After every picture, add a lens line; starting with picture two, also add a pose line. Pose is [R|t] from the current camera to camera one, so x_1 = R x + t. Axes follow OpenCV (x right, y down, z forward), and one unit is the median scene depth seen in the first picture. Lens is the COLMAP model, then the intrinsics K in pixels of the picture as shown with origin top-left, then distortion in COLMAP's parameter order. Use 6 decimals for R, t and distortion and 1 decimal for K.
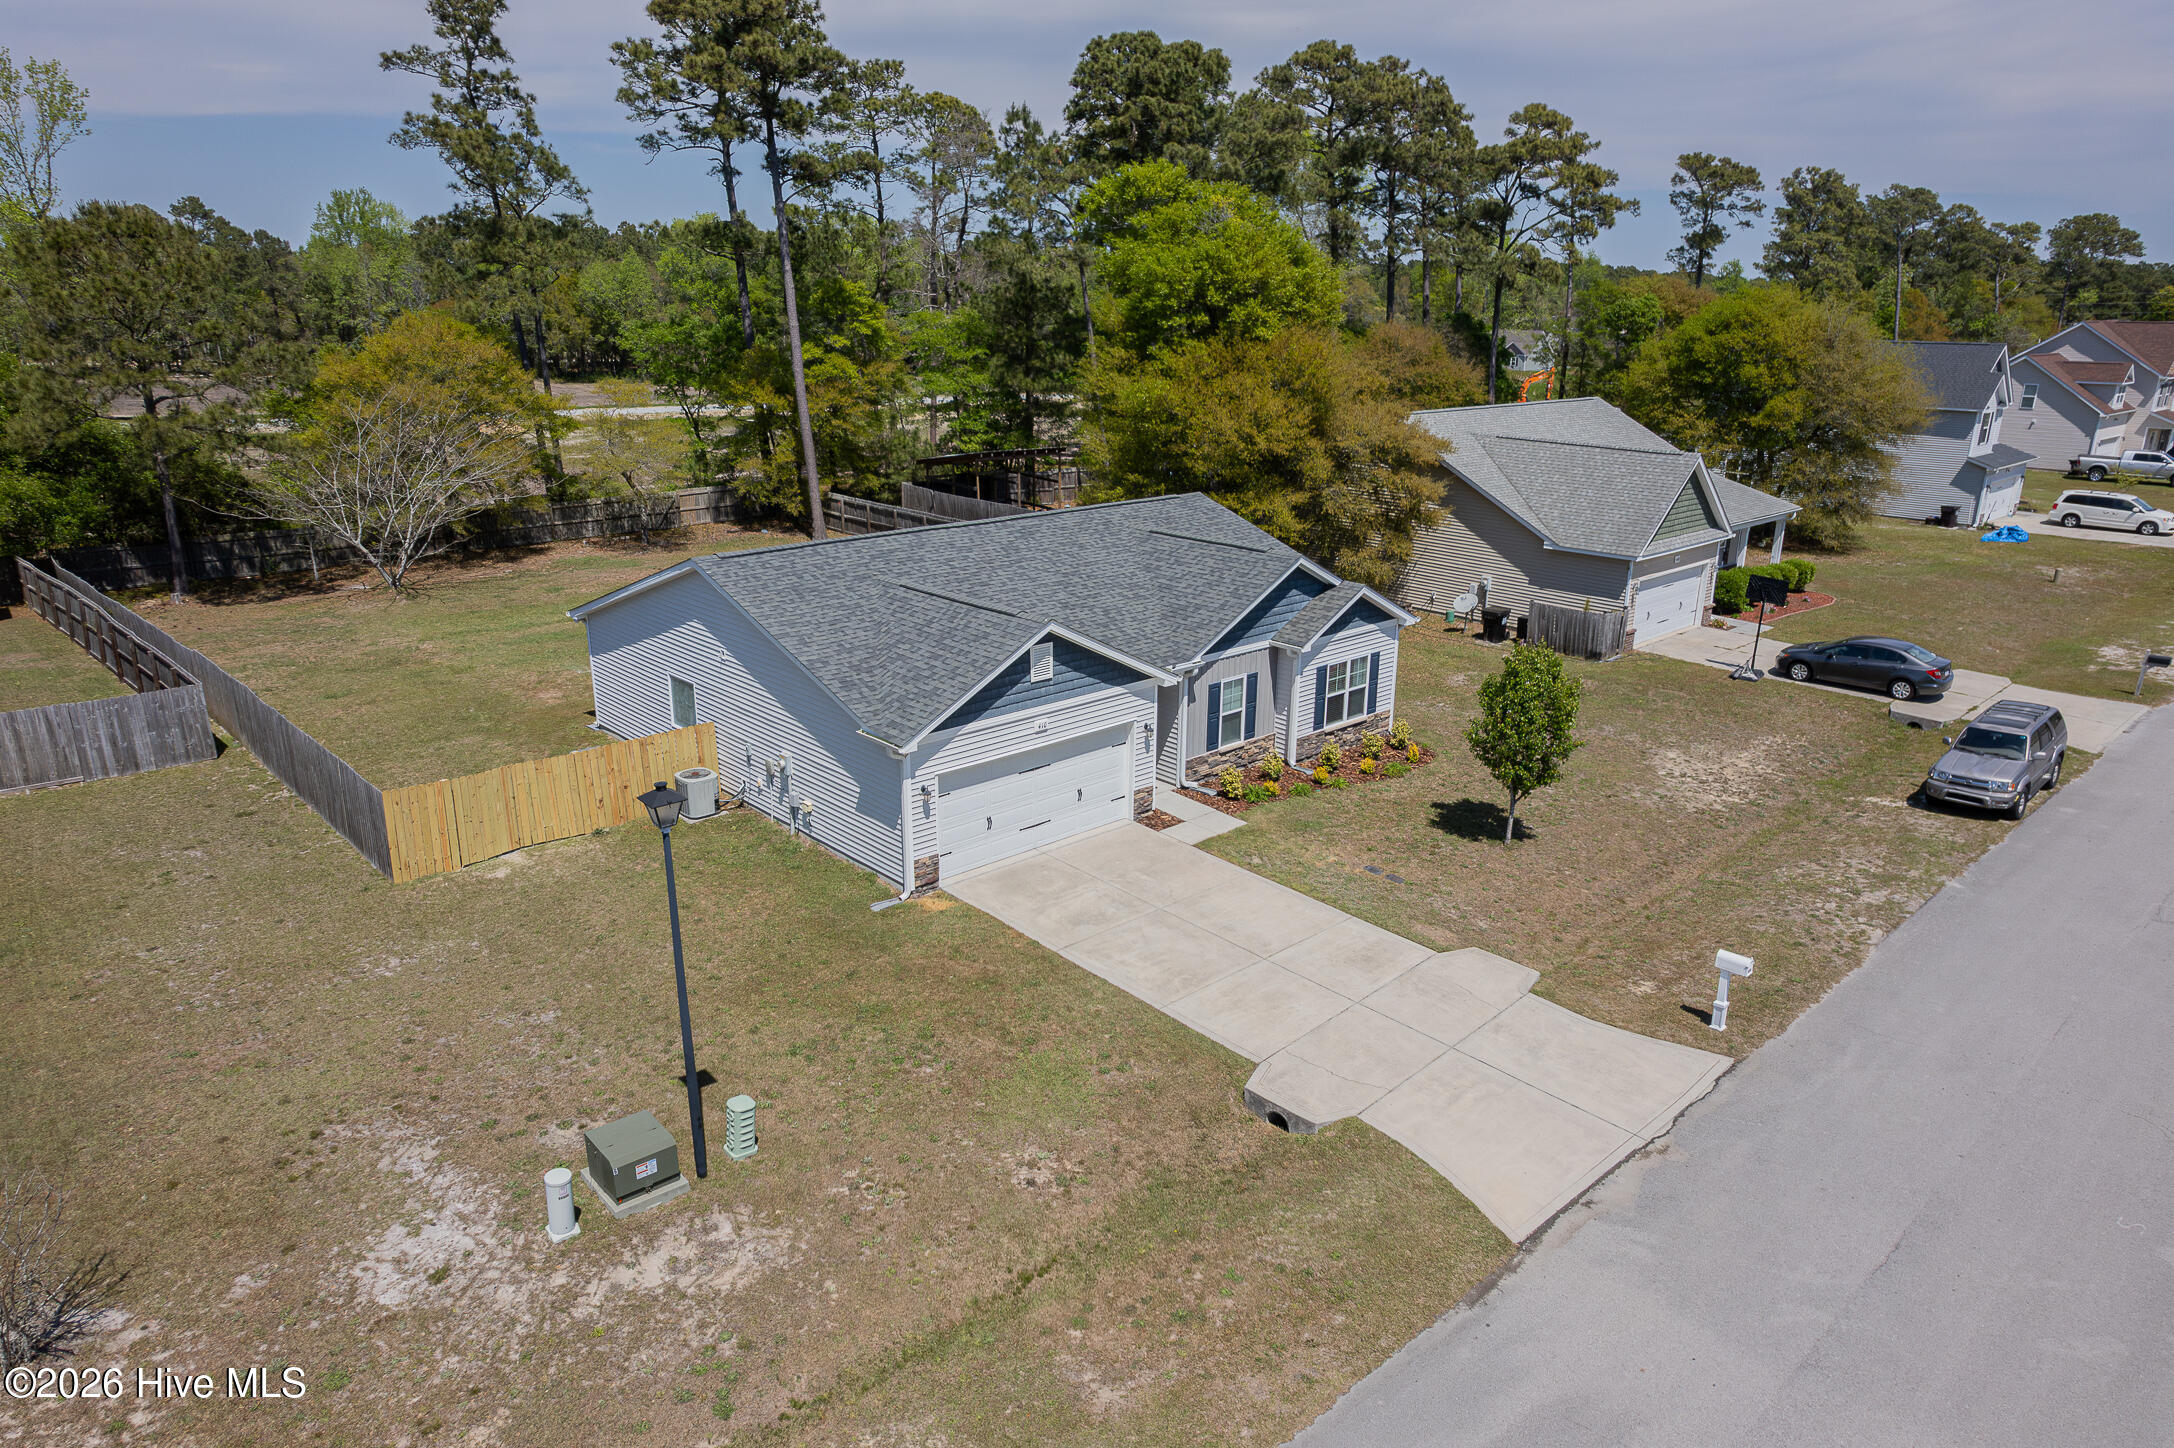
lens RADIAL K [[1386.2, 0, 1088.0], [0, 1386.2, 734.0], [0, 0, 1]] dist [-0.080385, 0.093162]
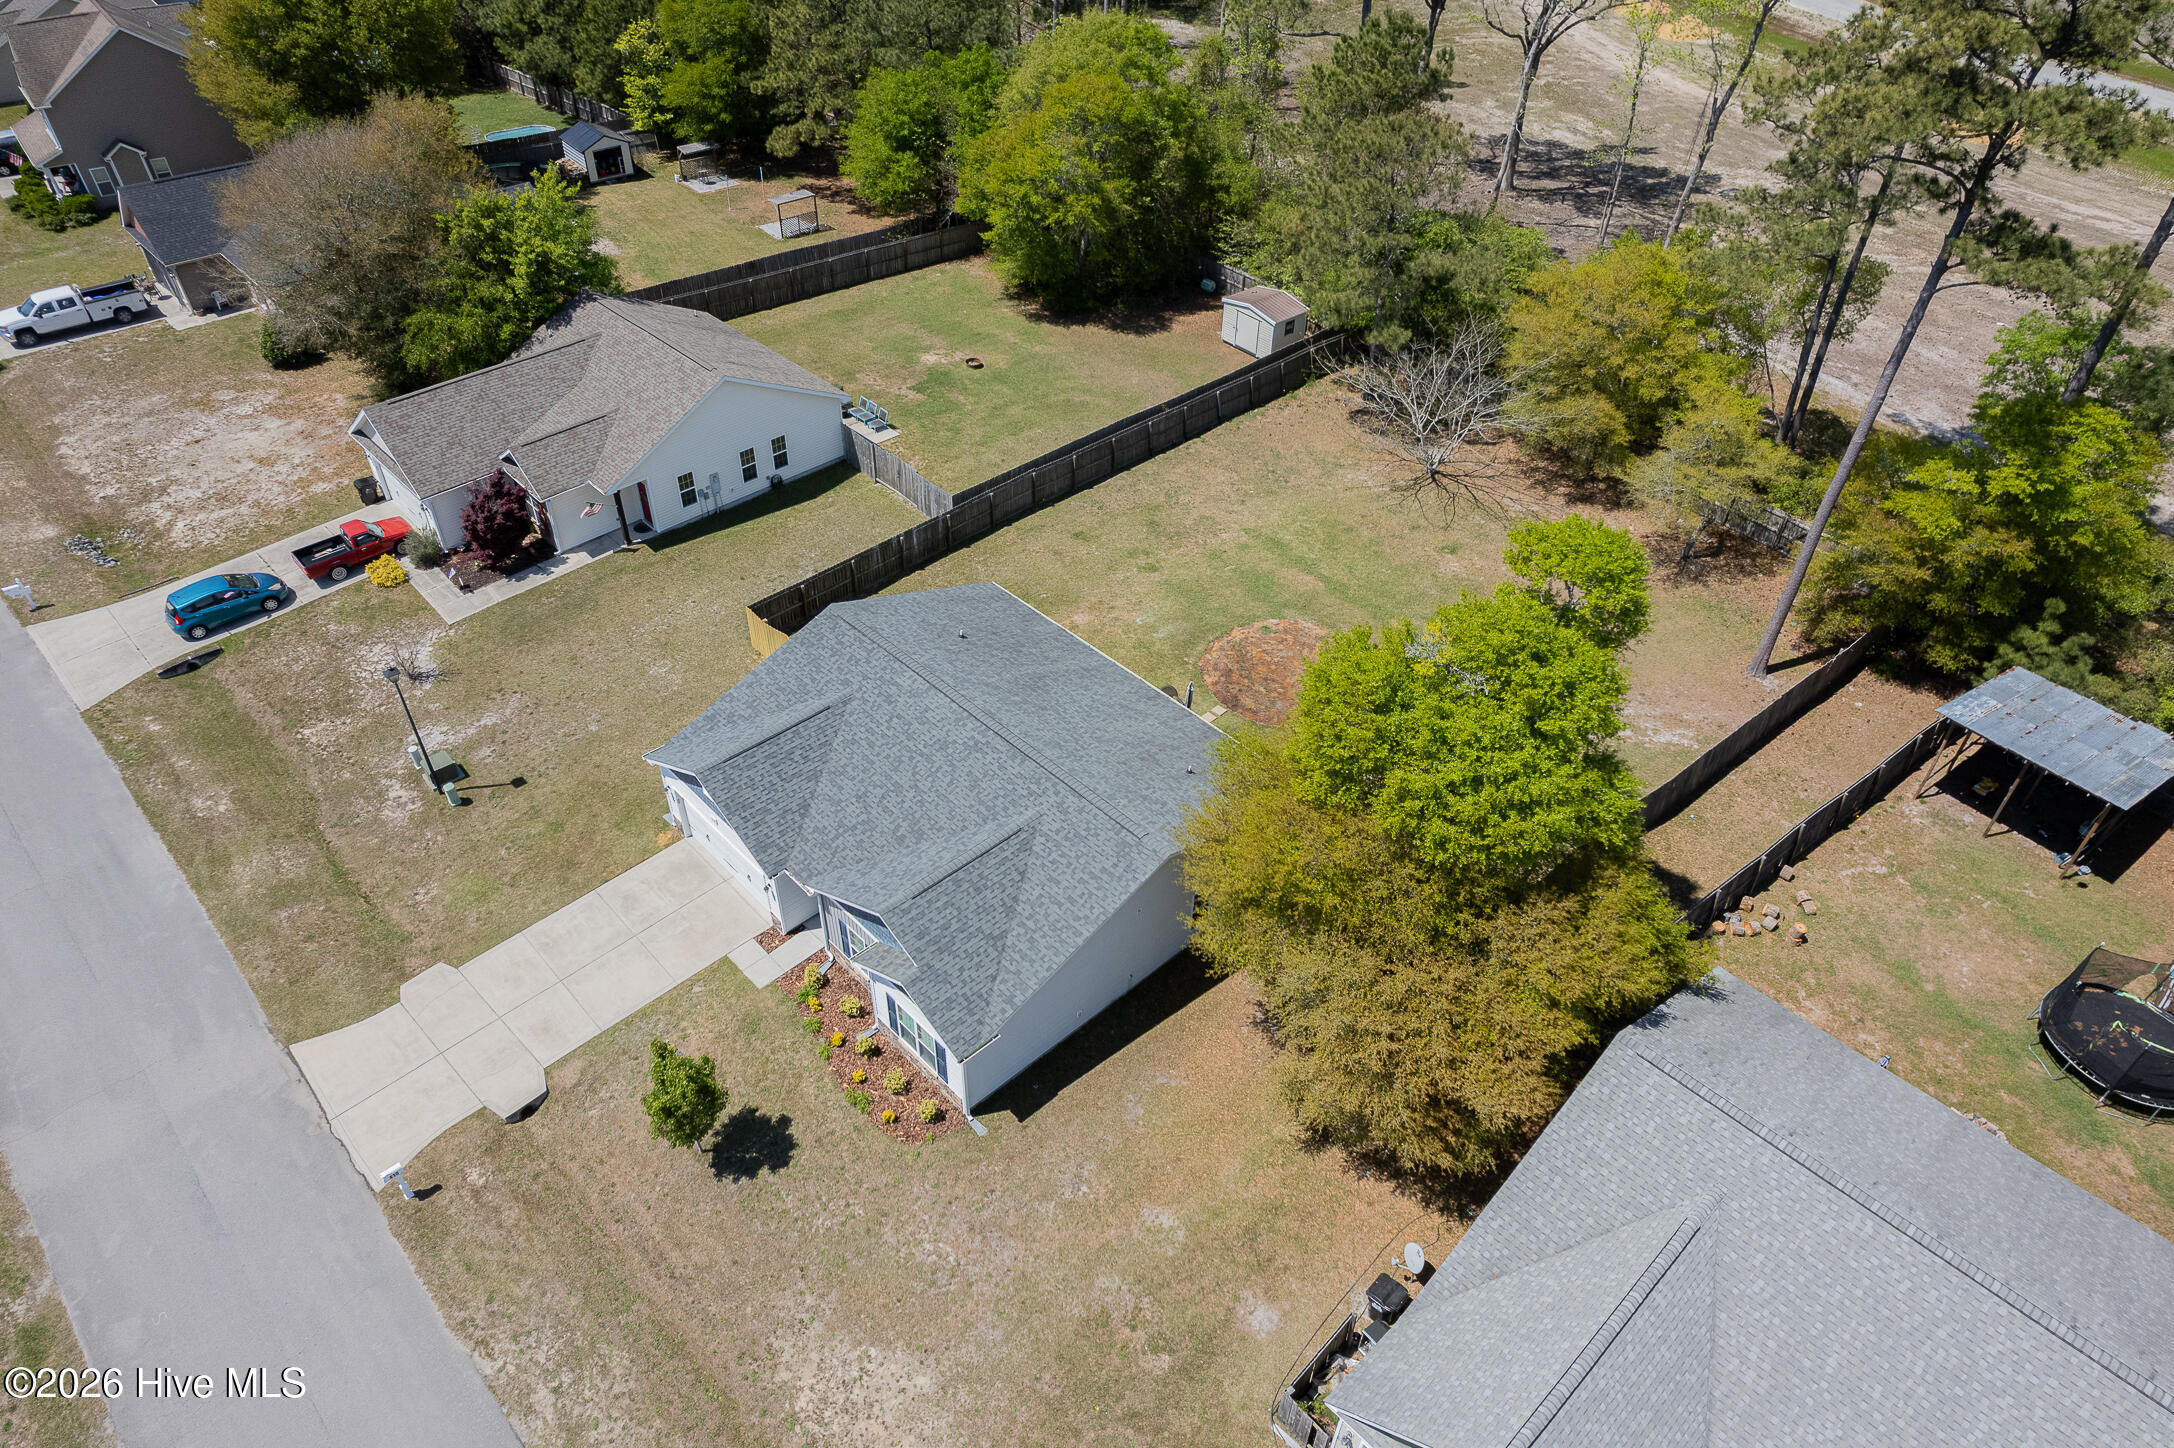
lens RADIAL K [[1386.2, 0, 1088.0], [0, 1386.2, 734.0], [0, 0, 1]] dist [-0.080385, 0.093162]
pose [[0.013082, 0.648065, -0.761473, 1.027491], [-0.321181, 0.723907, 0.610575, -1.090626], [0.946928, 0.236583, 0.217616, 0.975239]]
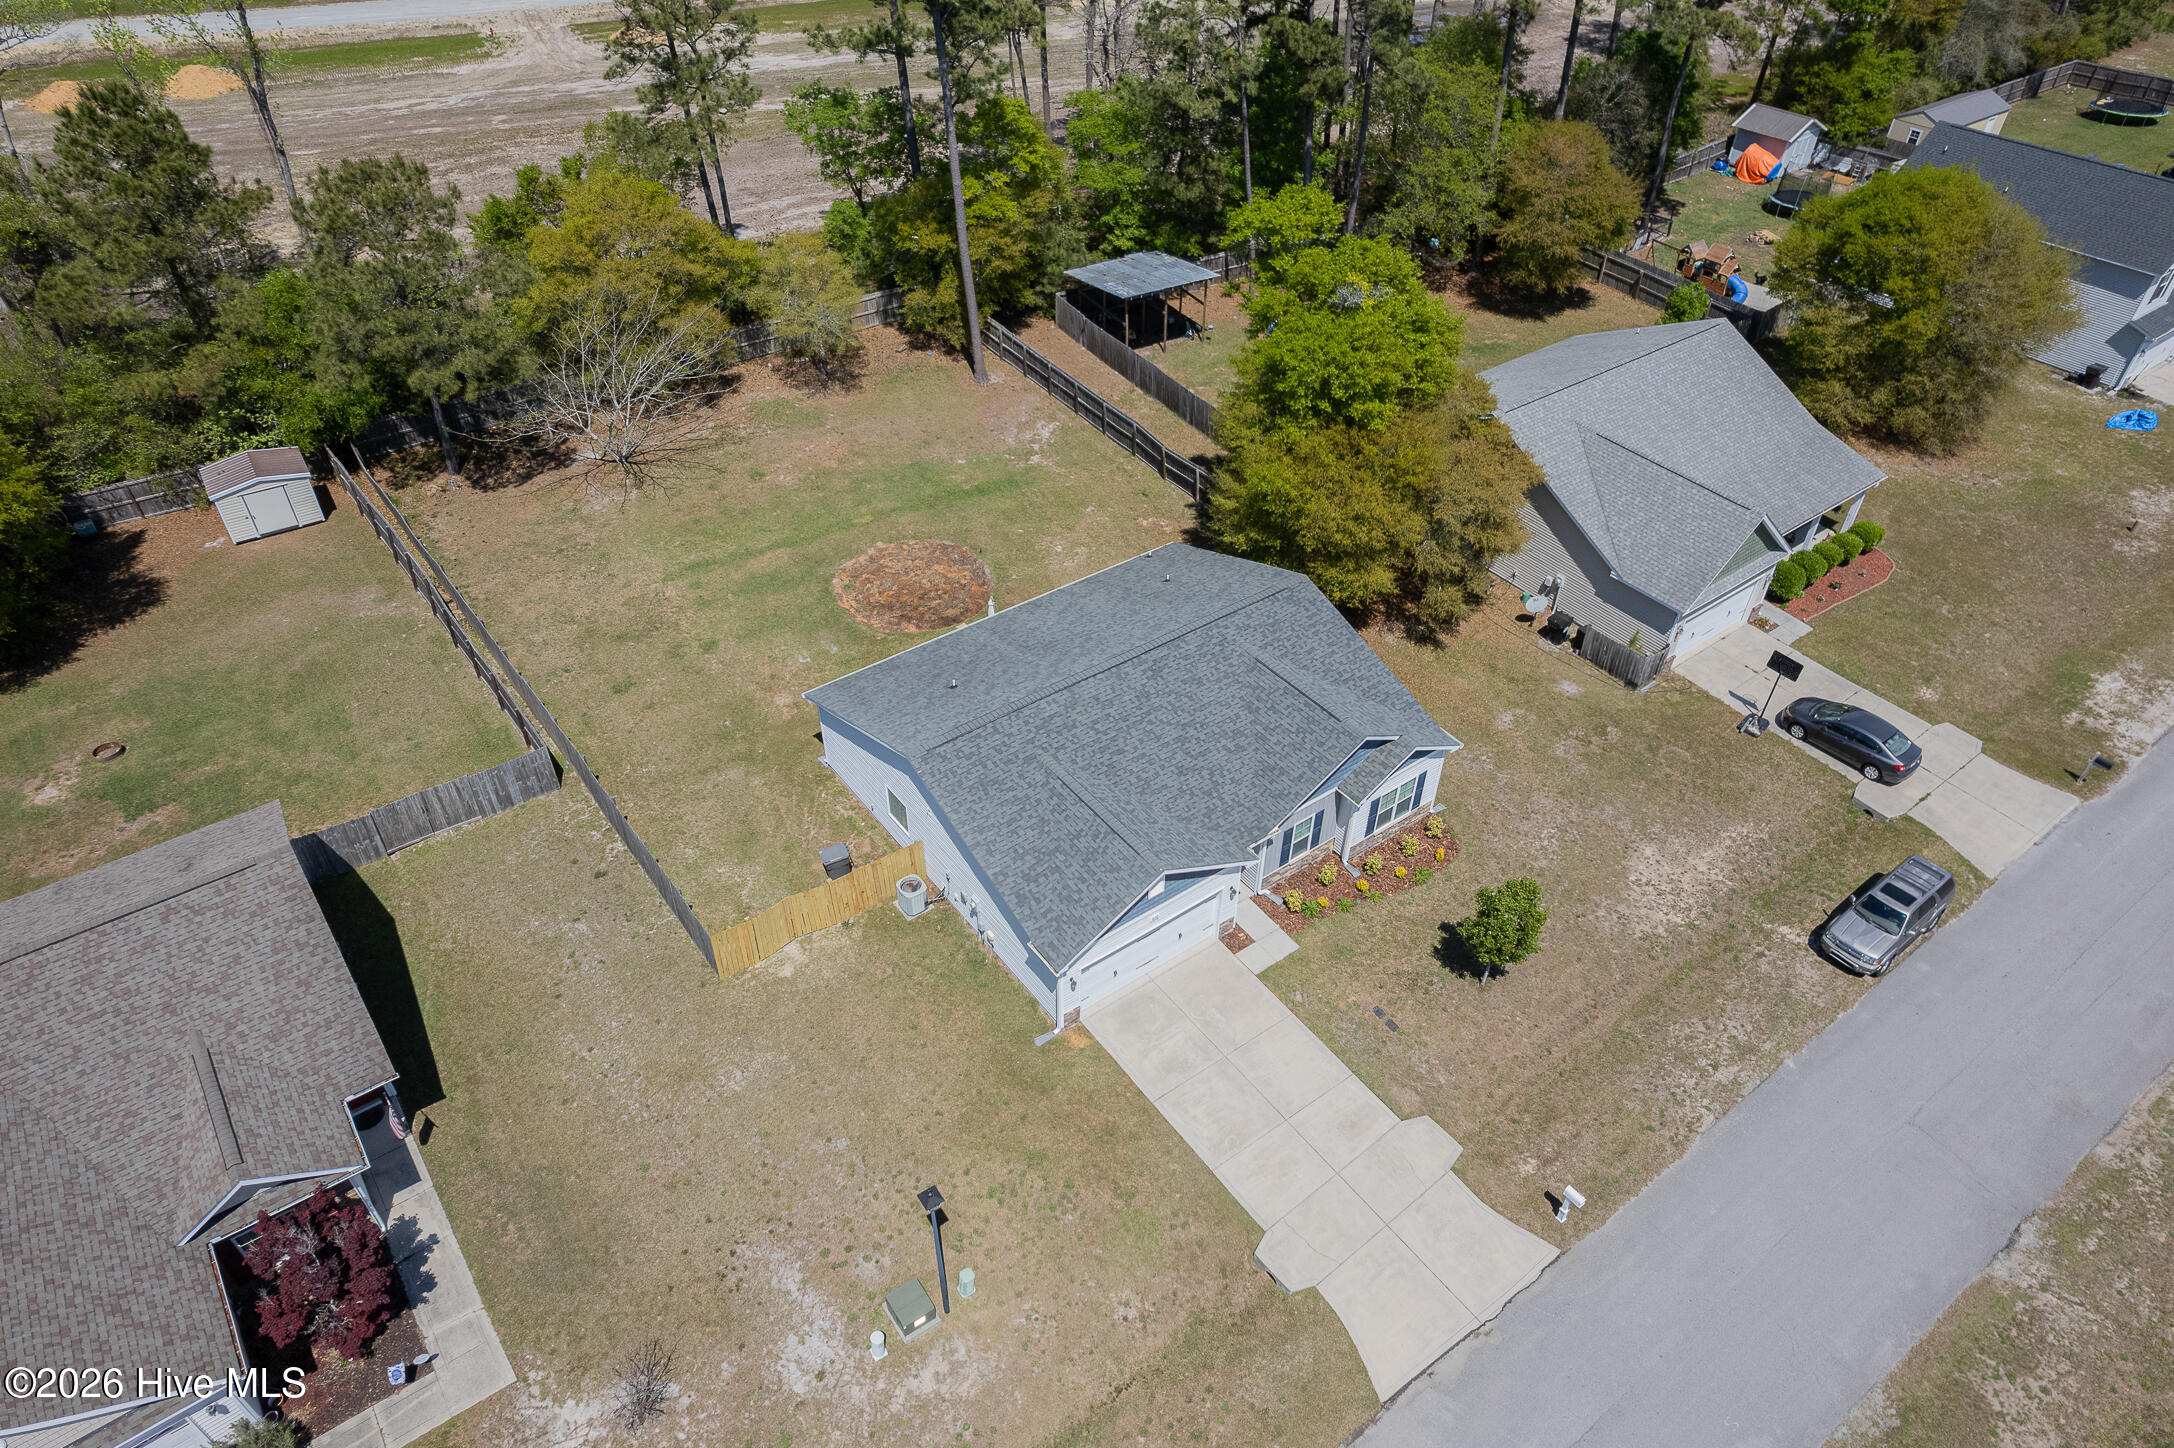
lens RADIAL K [[1386.2, 0, 1088.0], [0, 1386.2, 734.0], [0, 0, 1]] dist [-0.080385, 0.093162]
pose [[0.994025, 0.071796, -0.082217, 0.001878], [-0.034164, 0.920025, 0.390367, -0.691715], [0.103669, -0.385226, 0.916981, -0.230191]]
